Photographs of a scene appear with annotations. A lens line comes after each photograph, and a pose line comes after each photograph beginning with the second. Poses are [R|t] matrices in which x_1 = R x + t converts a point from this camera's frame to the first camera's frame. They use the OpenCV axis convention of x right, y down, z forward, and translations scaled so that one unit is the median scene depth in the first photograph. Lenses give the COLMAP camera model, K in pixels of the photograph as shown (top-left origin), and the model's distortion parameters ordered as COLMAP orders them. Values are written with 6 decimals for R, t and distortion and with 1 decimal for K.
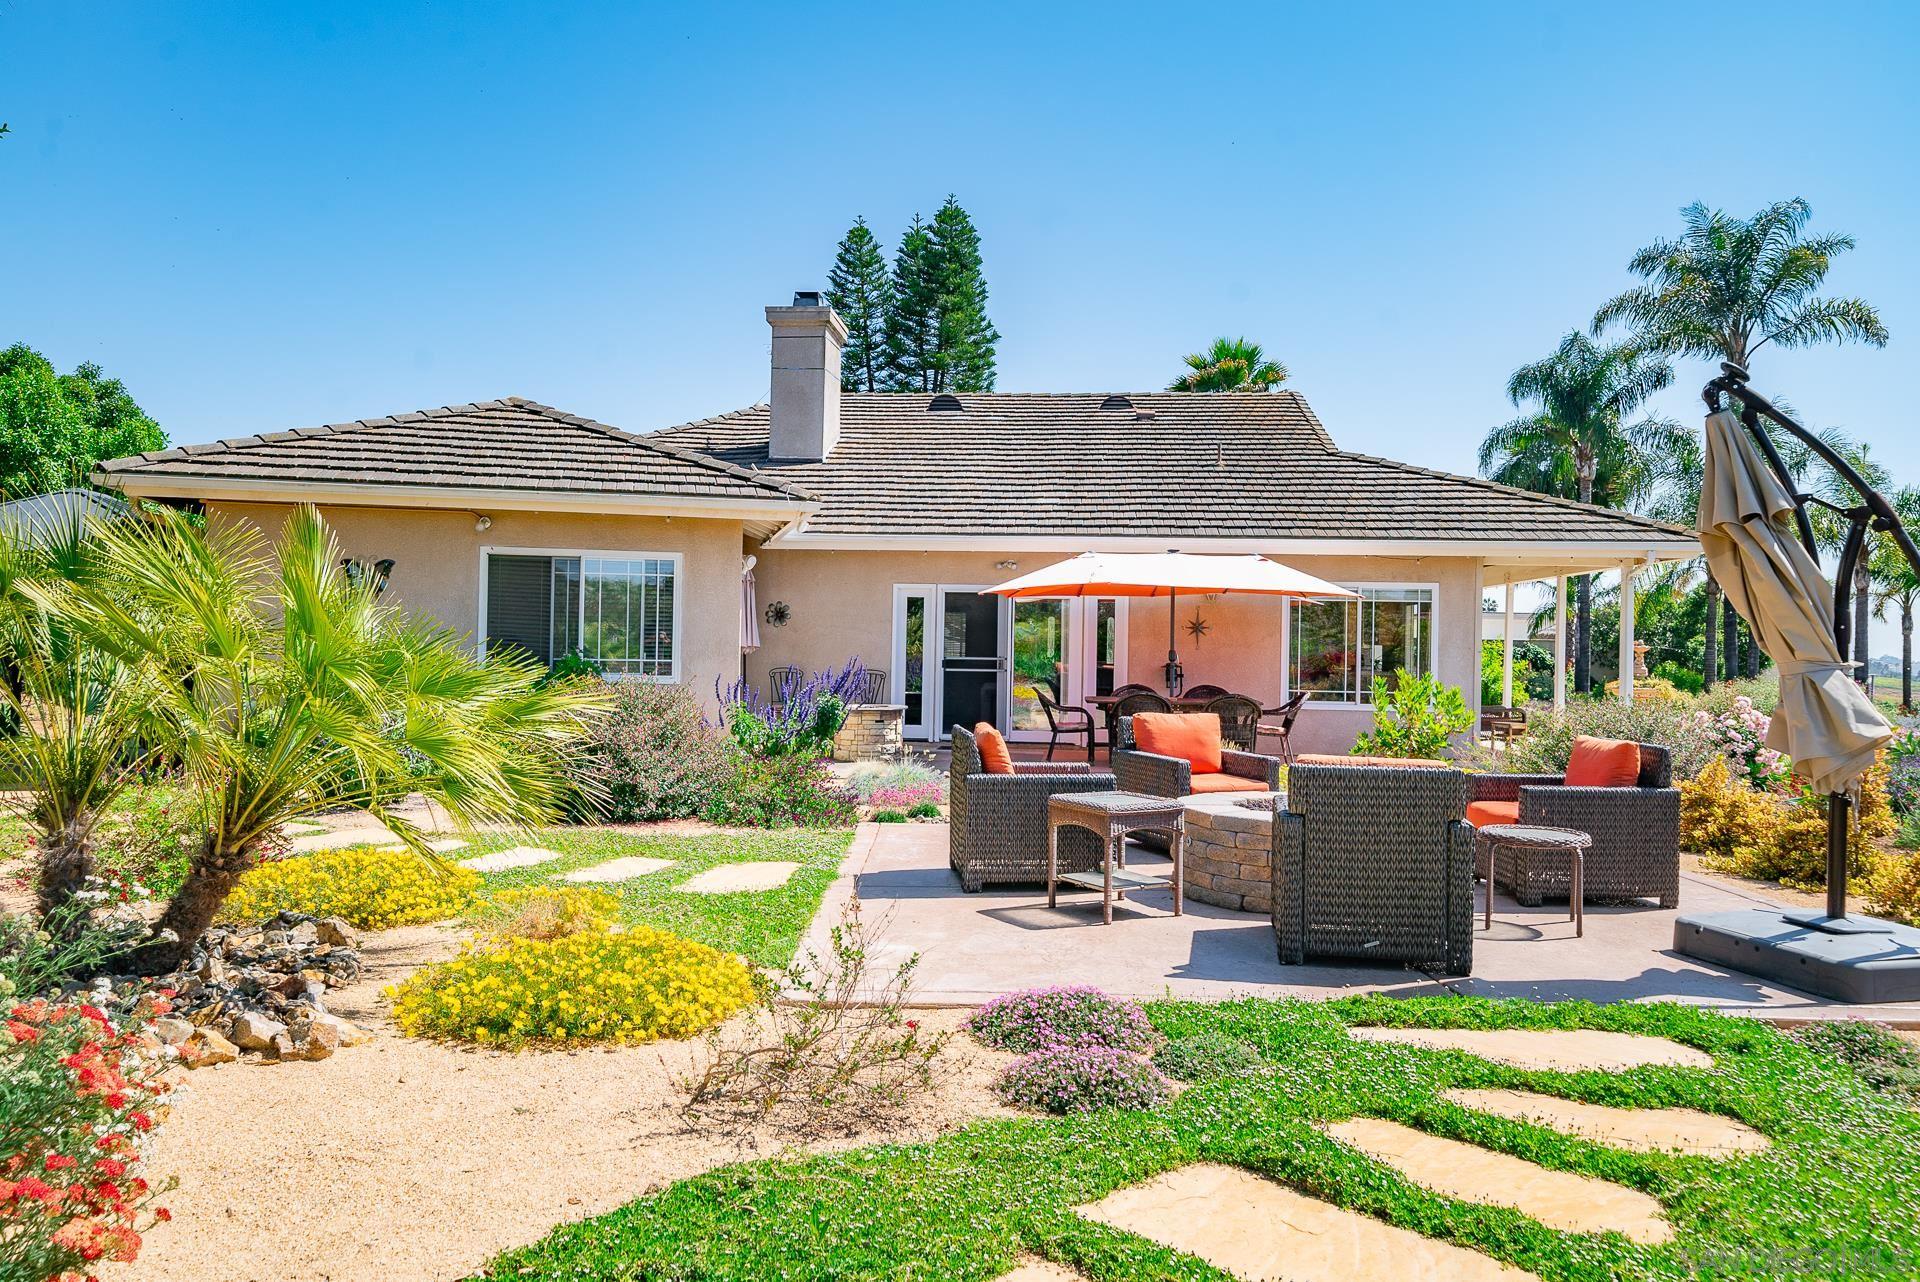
lens RADIAL K [[1330.2, 0, 960.0], [0, 1330.2, 641.0], [0, 0, 1]] dist [0.000192, 0.000009]
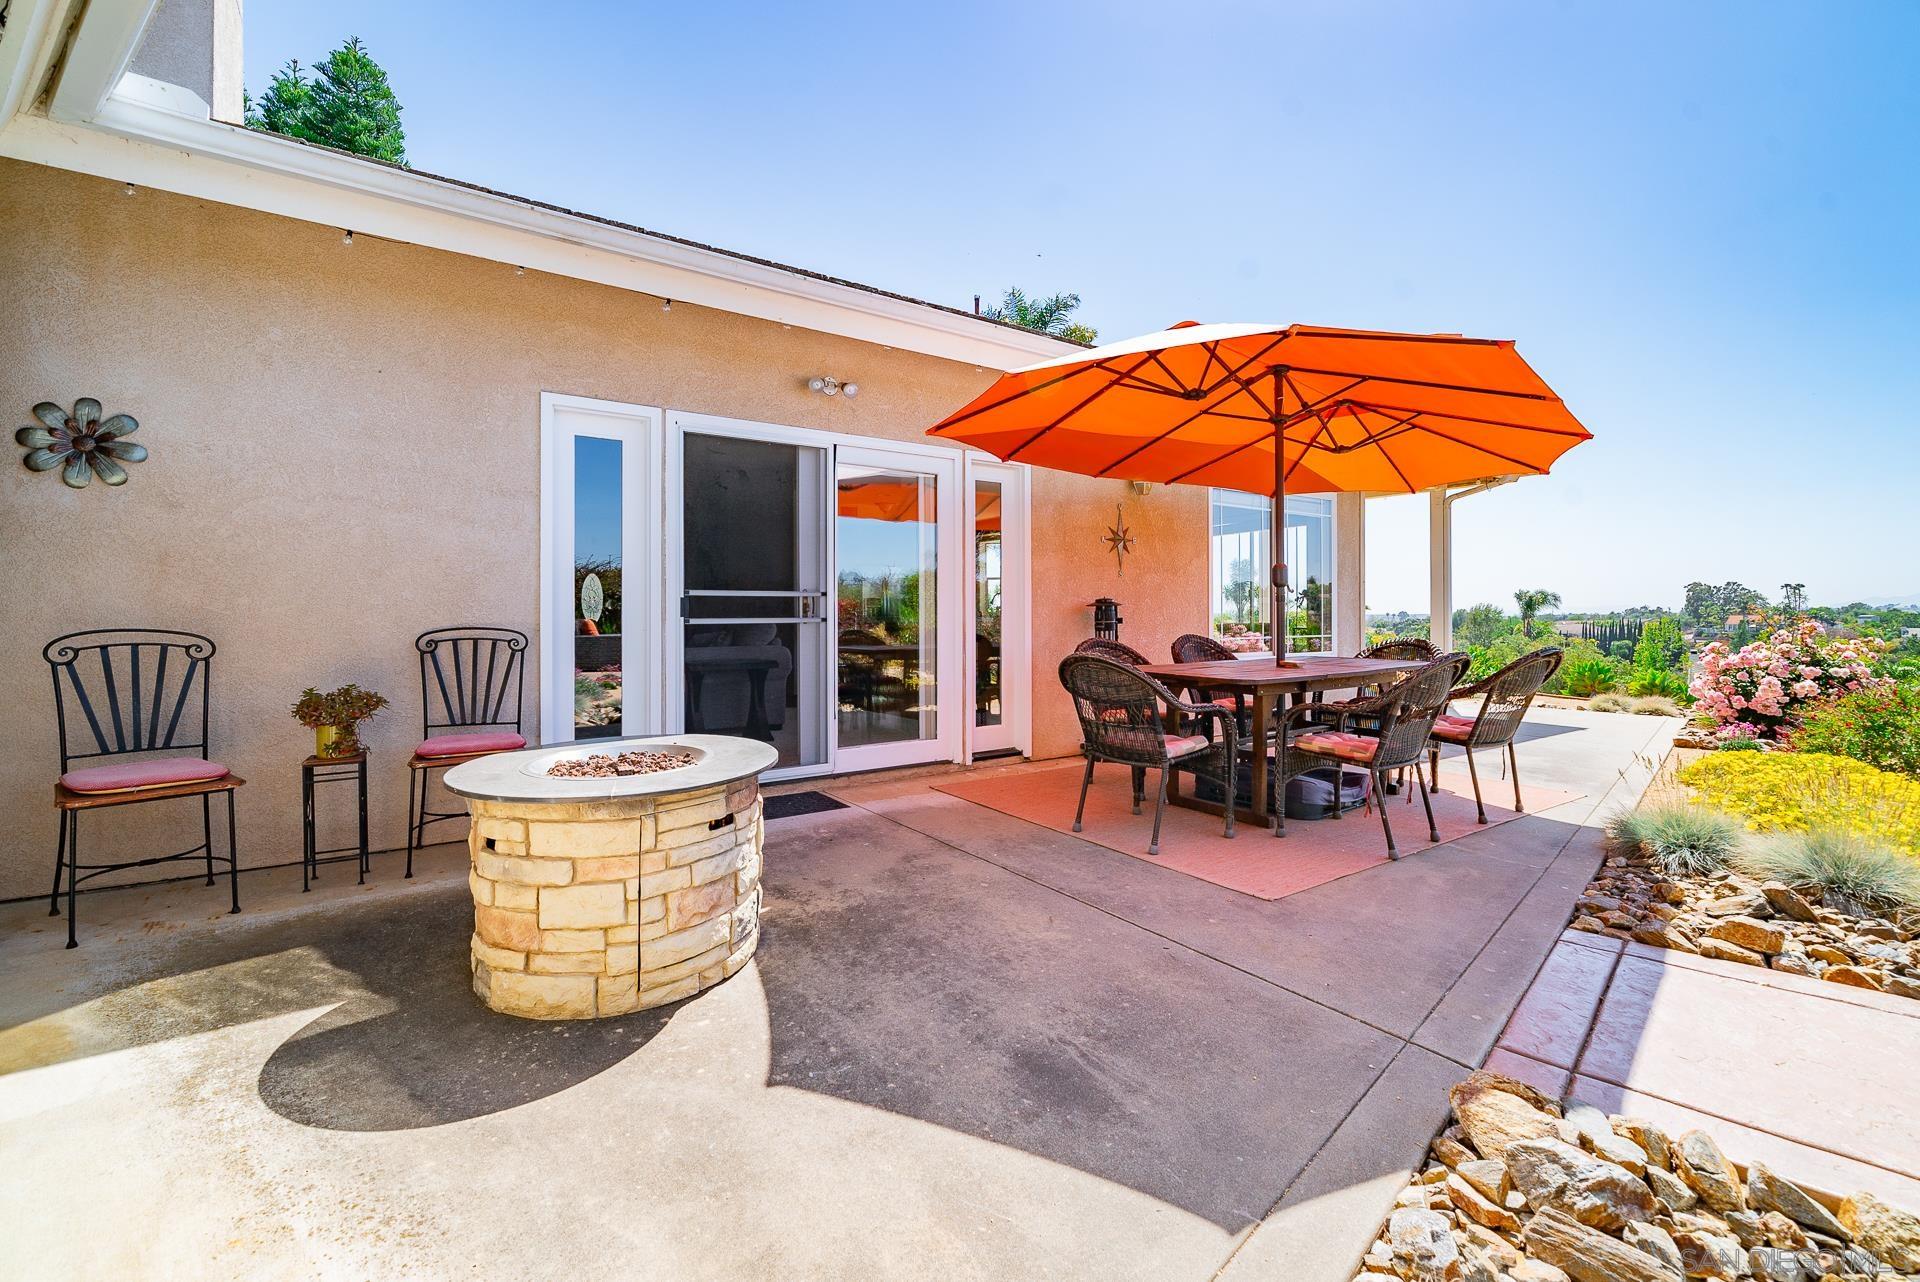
lens RADIAL K [[766.5, 0, 963.8], [0, 766.5, 613.5], [0, 0, 1]] dist [0.000894, 0.000039]
pose [[0.731489, -0.020214, 0.681554, -0.111561], [0.011640, 0.999785, 0.017159, 0.016069], [-0.681754, -0.004619, 0.731567, 0.760309]]
